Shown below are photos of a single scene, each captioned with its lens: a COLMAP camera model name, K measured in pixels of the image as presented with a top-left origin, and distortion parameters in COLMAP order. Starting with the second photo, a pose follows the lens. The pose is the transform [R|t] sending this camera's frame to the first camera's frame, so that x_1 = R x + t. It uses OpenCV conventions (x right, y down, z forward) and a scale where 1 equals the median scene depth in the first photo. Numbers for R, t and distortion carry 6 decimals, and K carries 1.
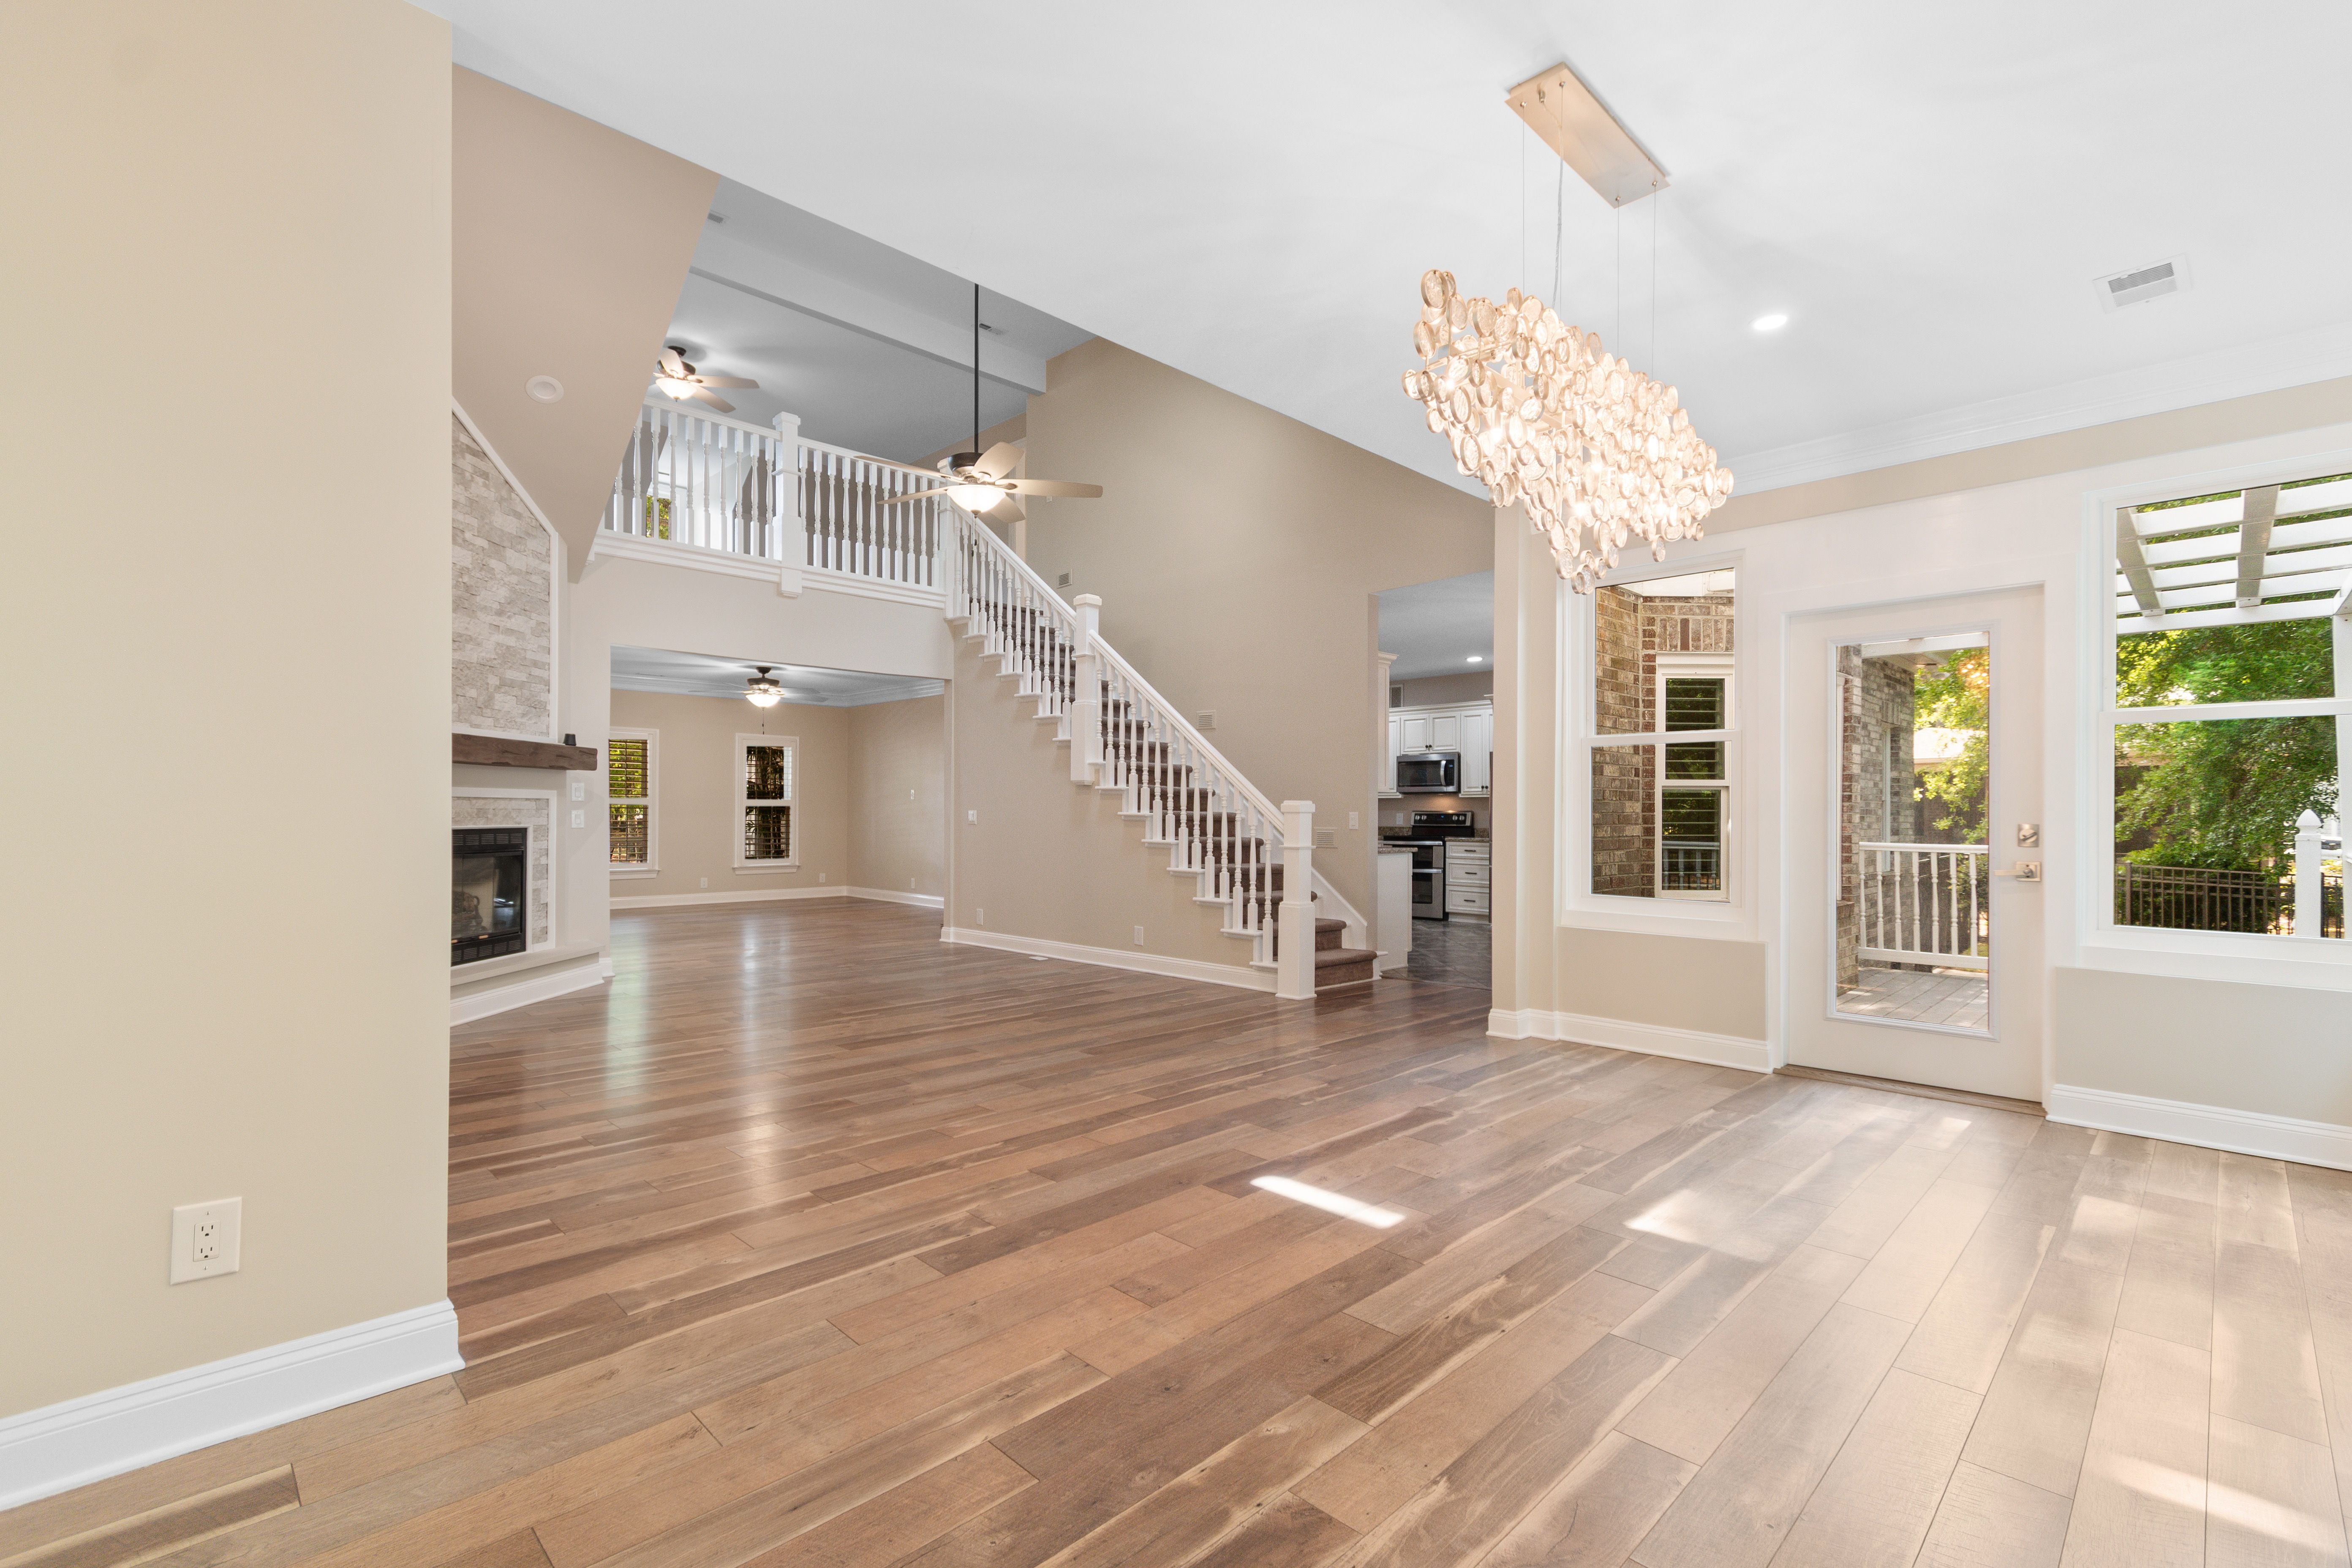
lens RADIAL K [[1041.6, 0, 1174.2], [0, 1041.6, 814.4], [0, 0, 1]] dist [0.011878, -0.005942]
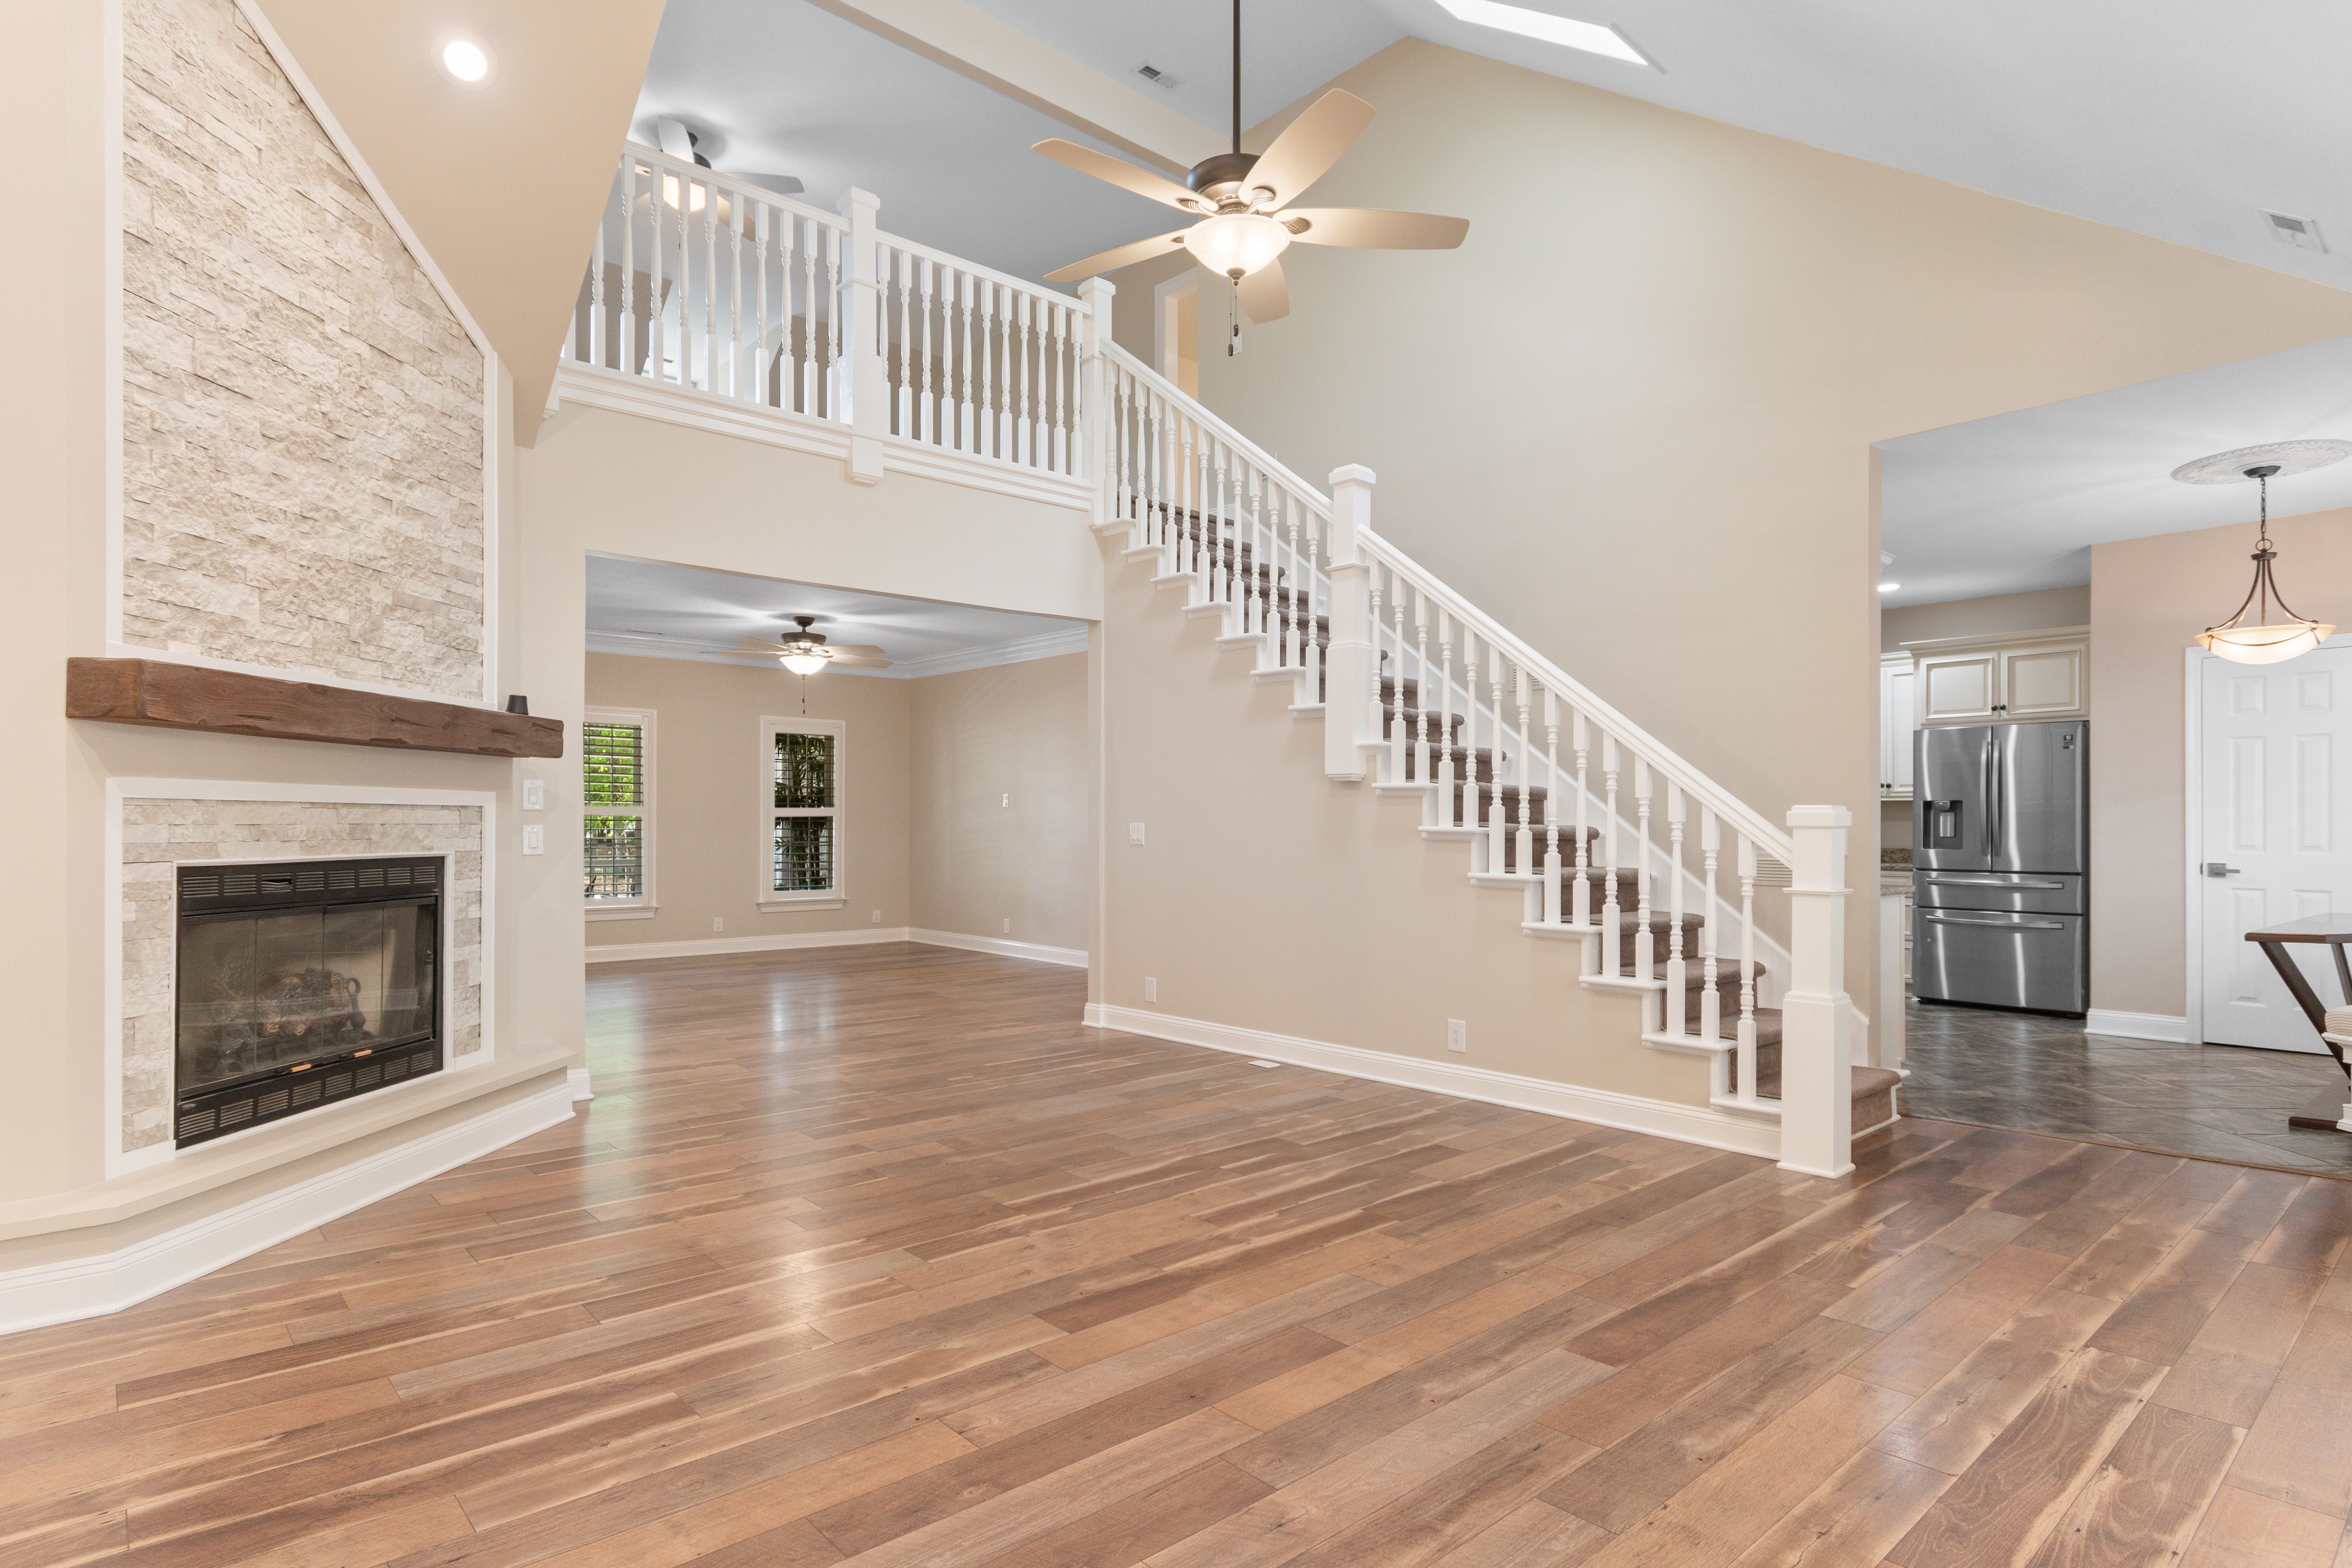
lens RADIAL K [[1230.2, 0, 1177.9], [0, 1230.2, 825.2], [0, 0, 1]] dist [0.002906, 0.000417]
pose [[0.998561, -0.002284, -0.053585, -0.177983], [0.002272, 0.999997, -0.000293, -0.003289], [0.053586, 0.000171, 0.998563, 0.342920]]
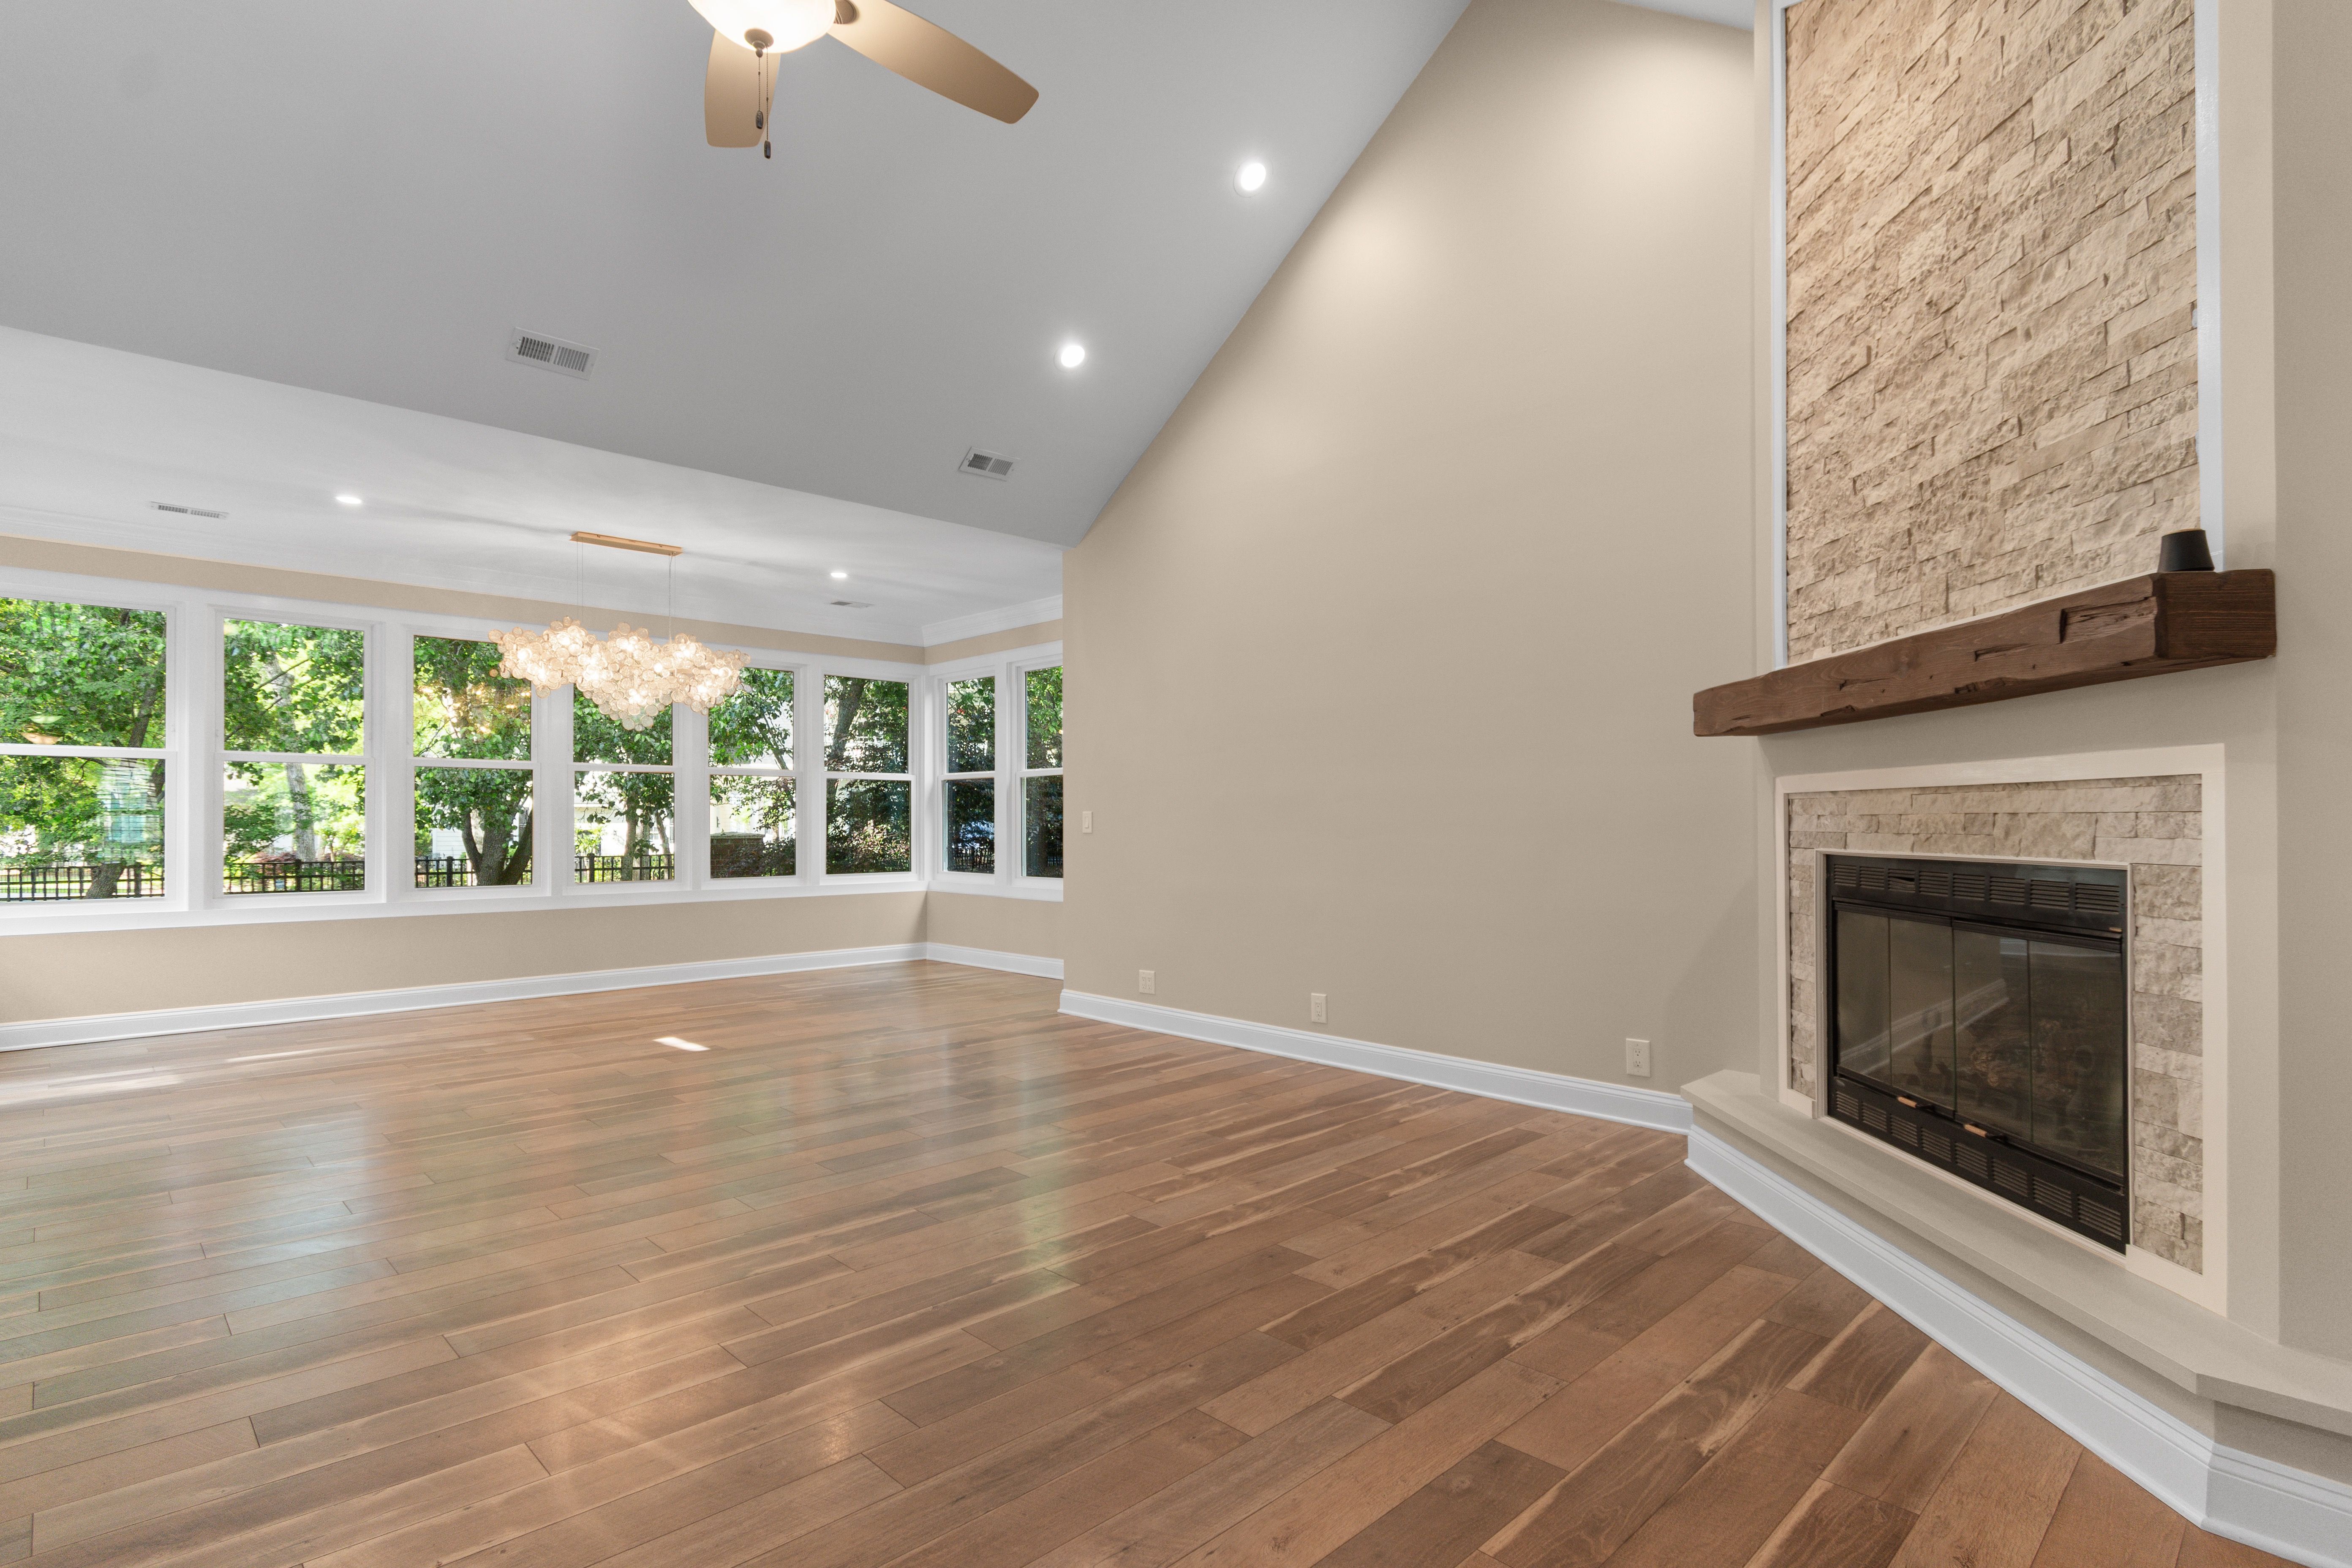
lens RADIAL K [[1158.6, 0, 1183.1], [0, 1158.6, 821.8], [0, 0, 1]] dist [0.001139, -0.000739]
pose [[-0.999998, -0.001786, 0.001176, -0.331563], [-0.001783, 0.999997, 0.001948, -0.002243], [-0.001179, 0.001946, -0.999997, 1.355910]]
